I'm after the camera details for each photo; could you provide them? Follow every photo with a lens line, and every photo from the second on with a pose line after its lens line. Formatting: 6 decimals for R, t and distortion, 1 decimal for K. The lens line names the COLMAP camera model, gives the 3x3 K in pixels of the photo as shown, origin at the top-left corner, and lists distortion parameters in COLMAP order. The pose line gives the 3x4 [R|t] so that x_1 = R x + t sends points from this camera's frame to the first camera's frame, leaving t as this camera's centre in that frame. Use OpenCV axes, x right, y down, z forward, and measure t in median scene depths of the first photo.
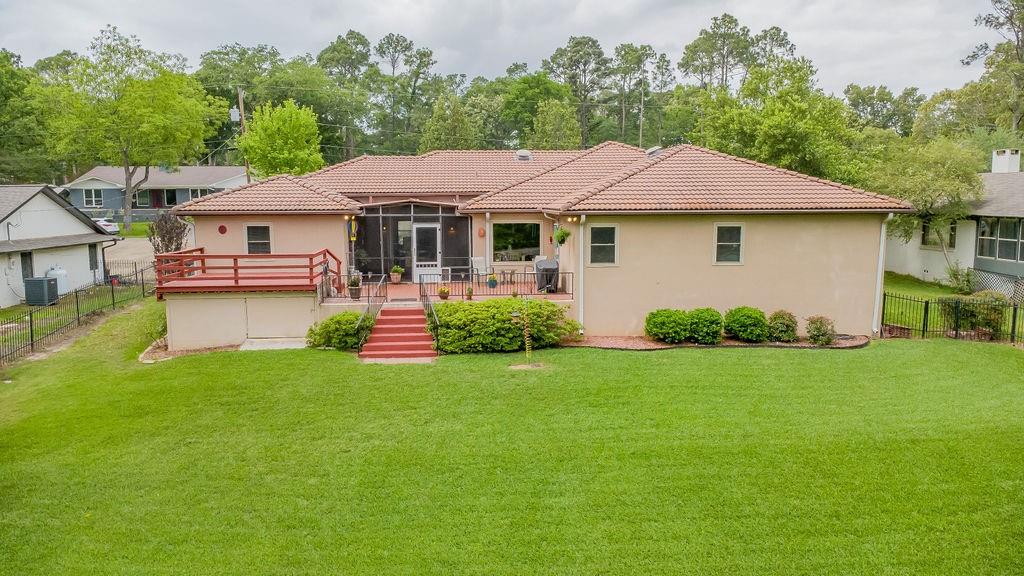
lens RADIAL K [[724.2, 0, 512.0], [0, 724.2, 288.0], [0, 0, 1]] dist [0.010893, 0.002749]
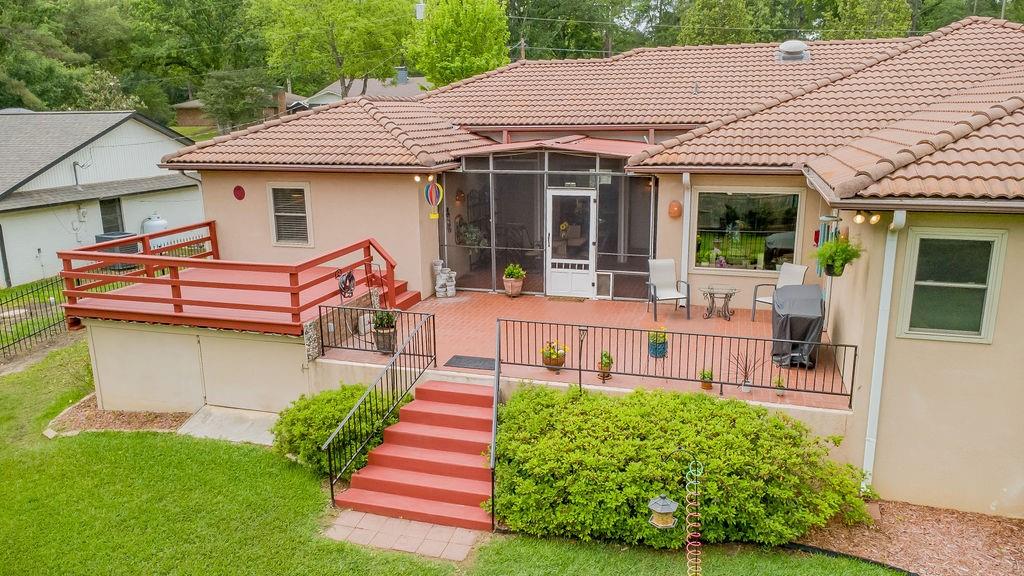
lens RADIAL K [[741.7, 0, 512.0], [0, 741.7, 288.0], [0, 0, 1]] dist [0.005533, 0.005631]
pose [[0.929993, 0.081193, -0.358498, 0.045806], [-0.037765, 0.991244, 0.126530, -0.088359], [0.365632, -0.104133, 0.924916, 0.494495]]
